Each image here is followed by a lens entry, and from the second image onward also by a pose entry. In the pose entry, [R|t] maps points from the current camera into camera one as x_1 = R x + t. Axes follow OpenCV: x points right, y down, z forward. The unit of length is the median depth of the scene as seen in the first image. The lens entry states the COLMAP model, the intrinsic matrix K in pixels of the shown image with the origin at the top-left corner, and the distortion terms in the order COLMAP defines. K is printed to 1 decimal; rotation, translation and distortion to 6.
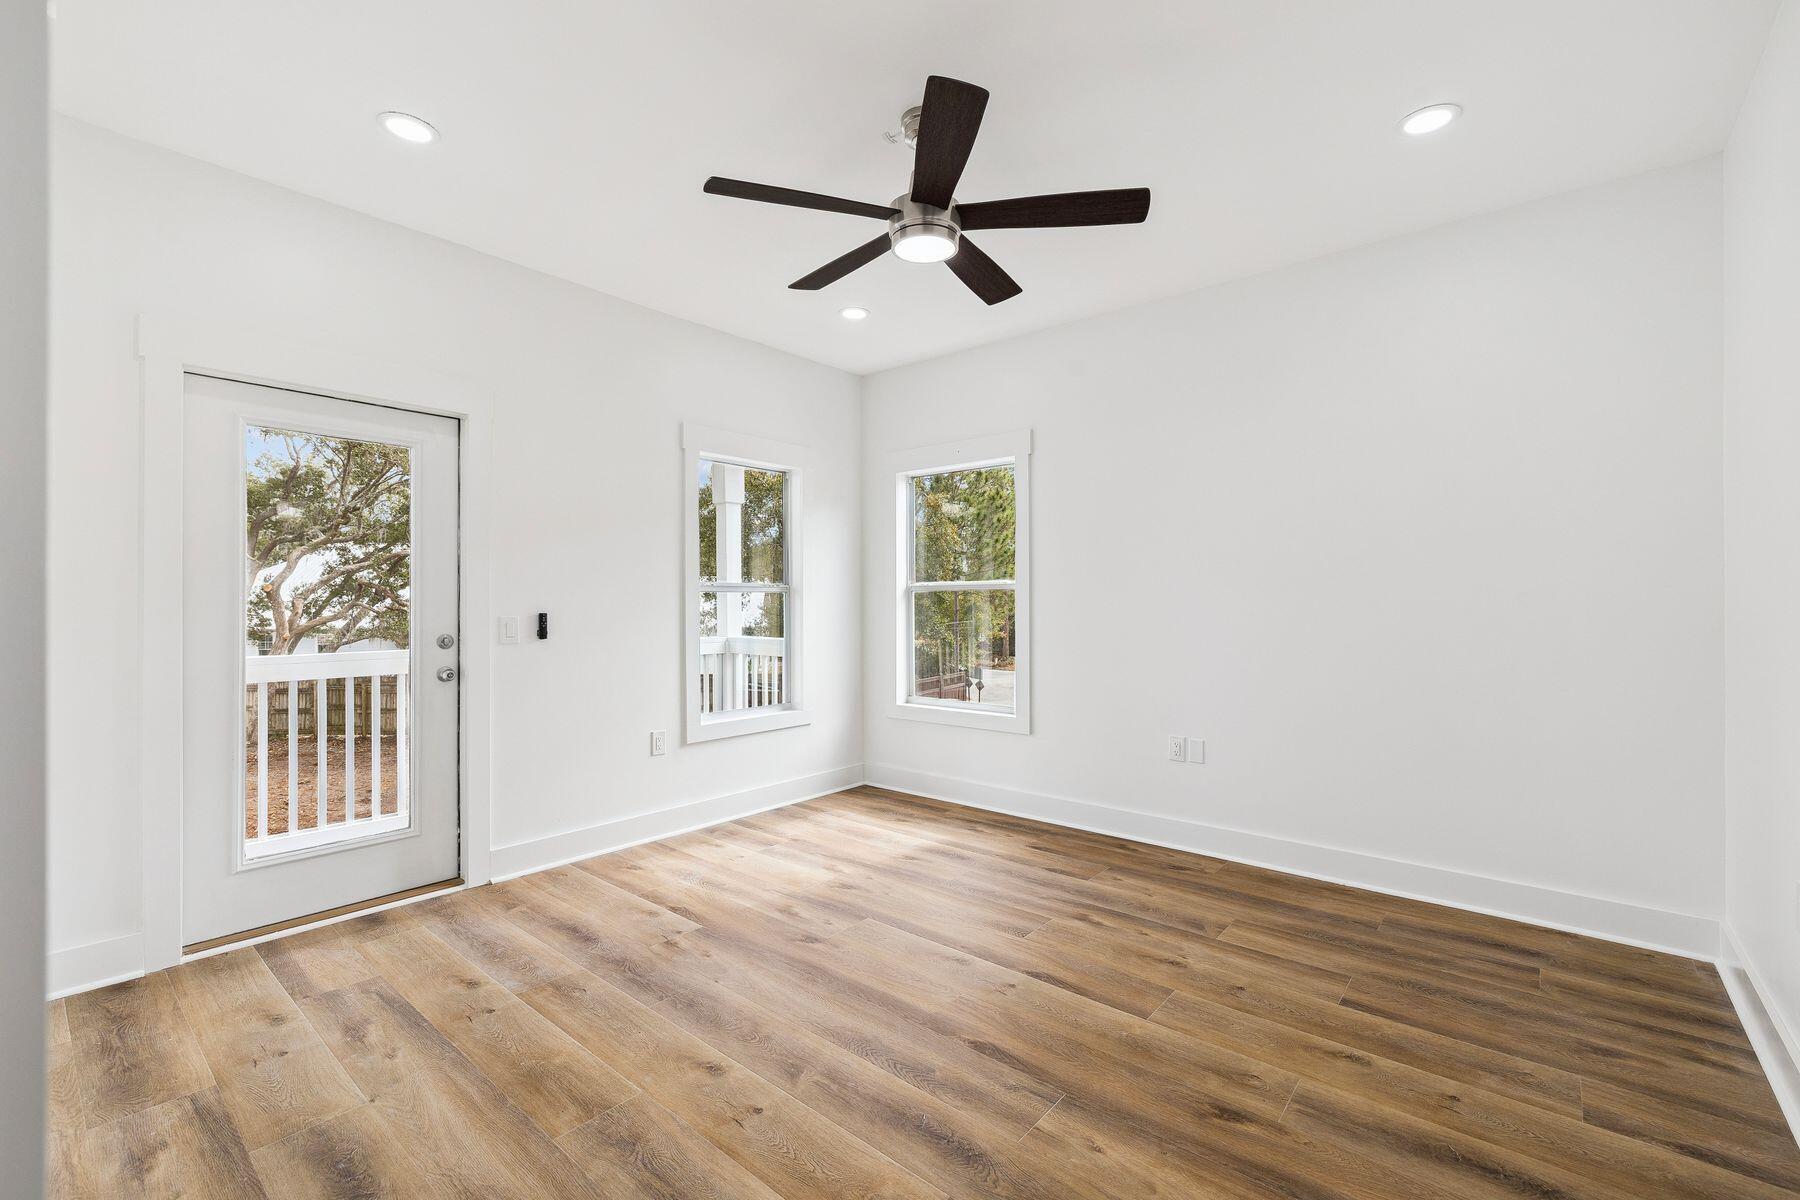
lens RADIAL K [[756.0, 0, 897.2], [0, 756.0, 595.7], [0, 0, 1]] dist [-0.001442, 0.000830]
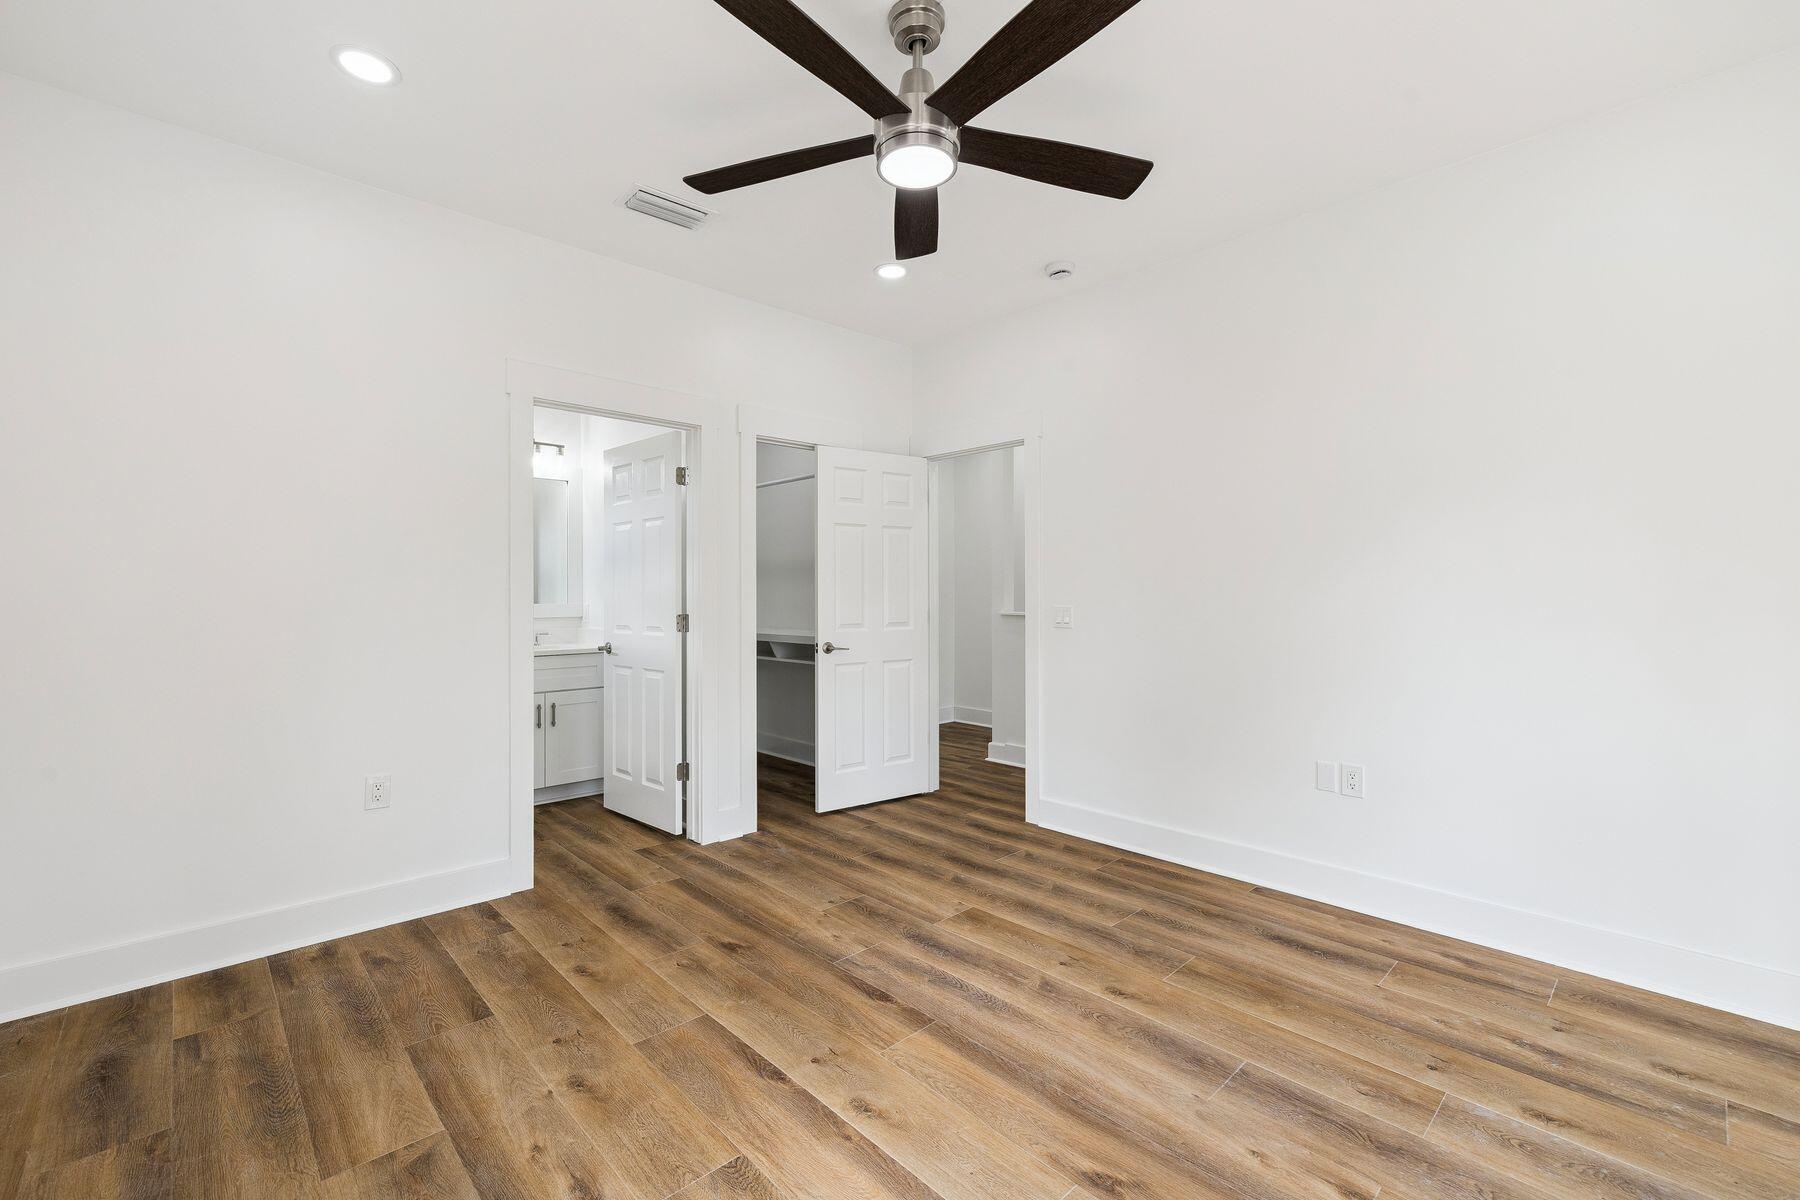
lens RADIAL K [[756.0, 0, 897.2], [0, 756.0, 595.7], [0, 0, 1]] dist [-0.001442, 0.000830]
pose [[-0.994367, 0.002495, 0.105961, -0.021930], [0.002093, 0.999990, -0.003904, 0.013304], [-0.105970, -0.003660, -0.994363, 1.635573]]
